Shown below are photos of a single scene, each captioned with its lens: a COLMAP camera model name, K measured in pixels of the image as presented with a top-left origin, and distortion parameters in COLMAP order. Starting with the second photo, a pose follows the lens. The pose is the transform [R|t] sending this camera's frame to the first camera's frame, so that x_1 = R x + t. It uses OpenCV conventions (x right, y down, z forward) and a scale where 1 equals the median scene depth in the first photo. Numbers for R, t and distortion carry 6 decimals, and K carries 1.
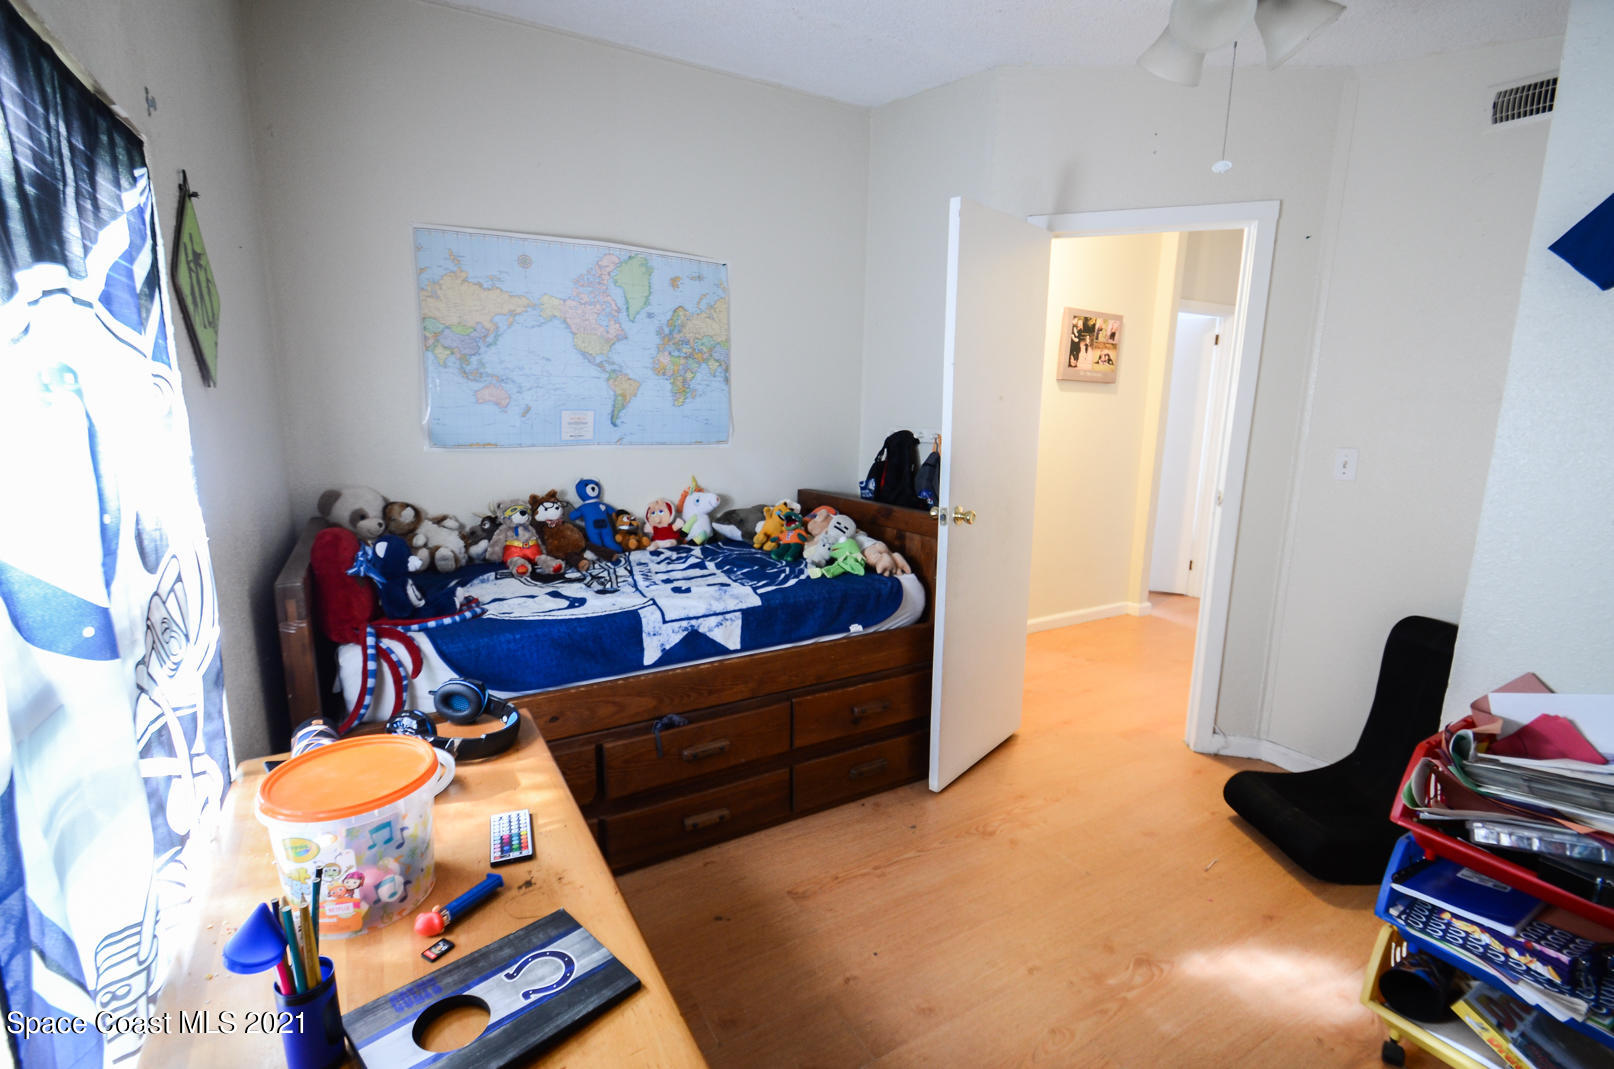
lens RADIAL K [[722.6, 0, 774.4], [0, 722.6, 538.7], [0, 0, 1]] dist [0.016796, -0.017452]
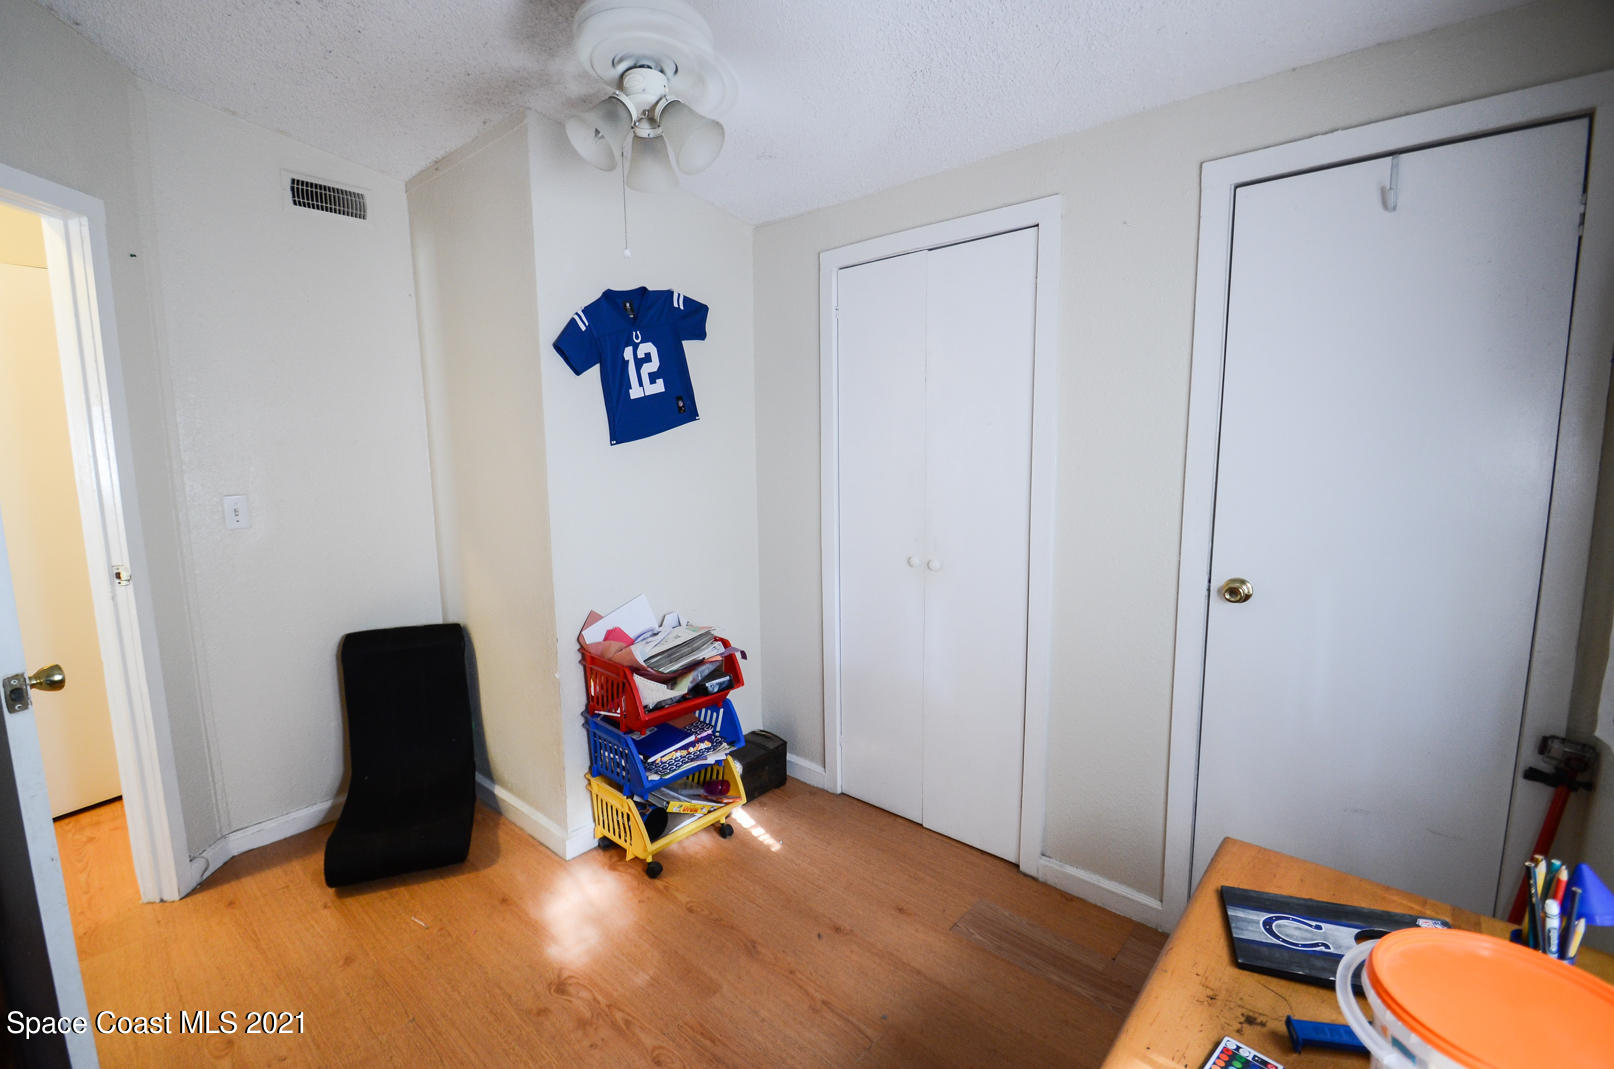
lens RADIAL K [[722.6, 0, 774.4], [0, 722.6, 538.7], [0, 0, 1]] dist [0.016796, -0.017452]
pose [[-0.325721, -0.128966, 0.936629, -0.672086], [0.185420, 0.962702, 0.197037, -0.248100], [-0.927106, 0.237849, -0.289659, 1.250996]]
